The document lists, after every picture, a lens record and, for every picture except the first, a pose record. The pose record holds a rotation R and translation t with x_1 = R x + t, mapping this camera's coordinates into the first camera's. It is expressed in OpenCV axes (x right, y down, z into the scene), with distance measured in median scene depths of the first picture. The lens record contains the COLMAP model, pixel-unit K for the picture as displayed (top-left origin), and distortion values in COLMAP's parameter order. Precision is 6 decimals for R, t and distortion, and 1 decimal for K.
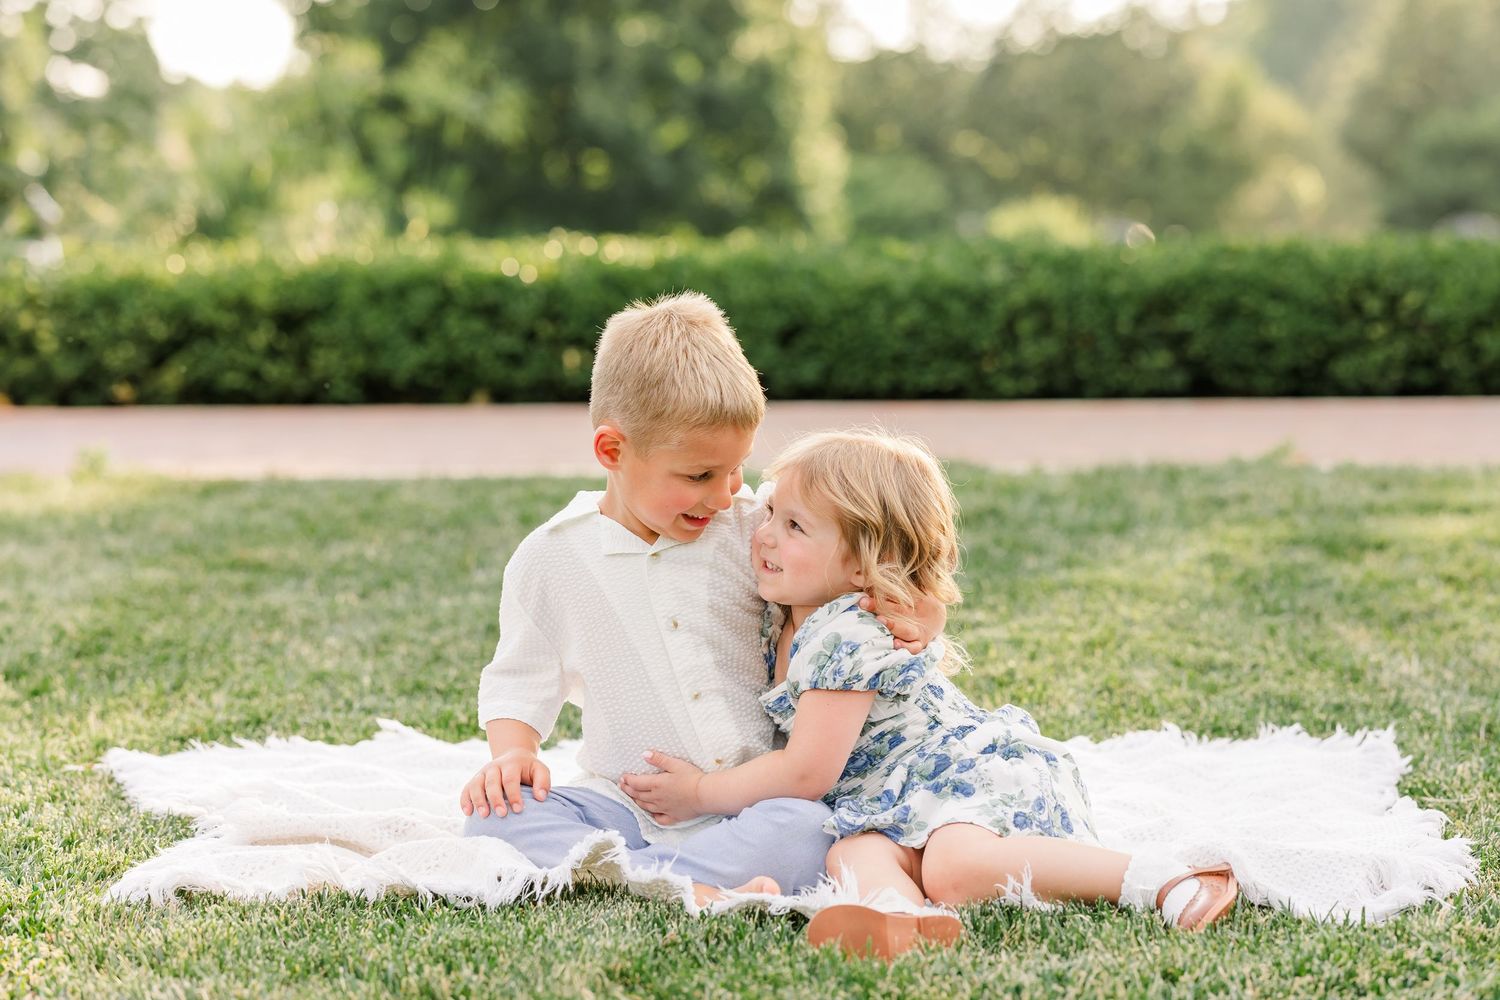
lens RADIAL K [[3568.5, 0, 750.0], [0, 3568.5, 500.0], [0, 0, 1]] dist [-0.040256, -0.022508]
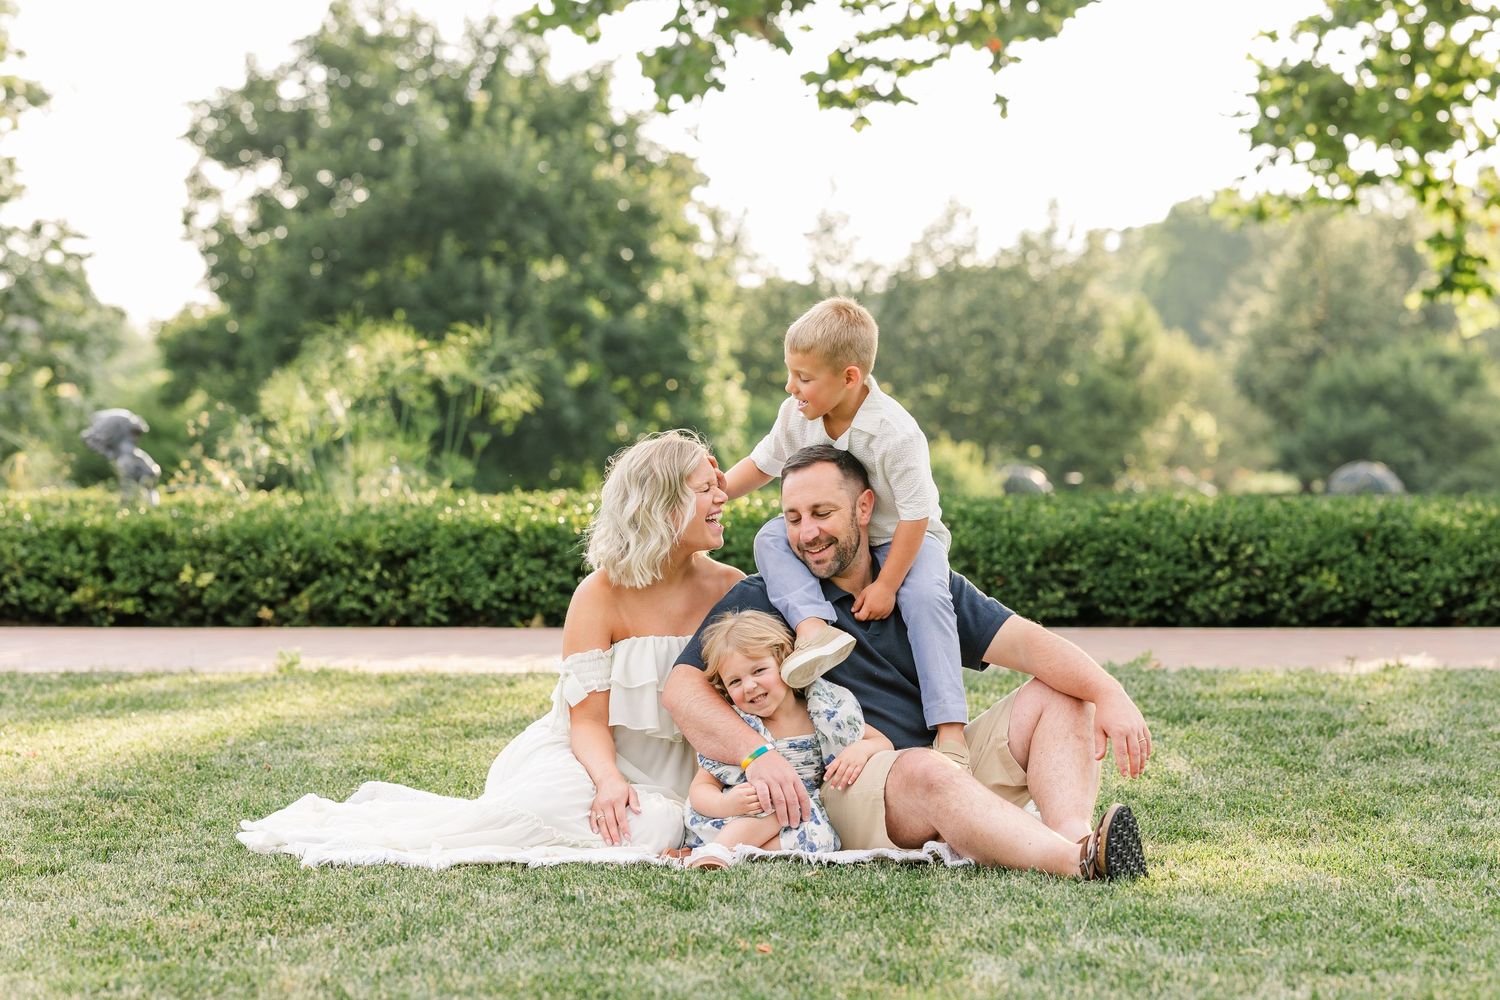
lens RADIAL K [[3642.0, 0, 845.2], [0, 3642.0, 501.0], [0, 0, 1]] dist [0.072197, -0.156881]
pose [[0.998424, 0.009147, 0.055369, -0.036199], [-0.005491, 0.997817, -0.065814, 0.014563], [-0.055850, 0.065406, 0.996295, -0.323588]]
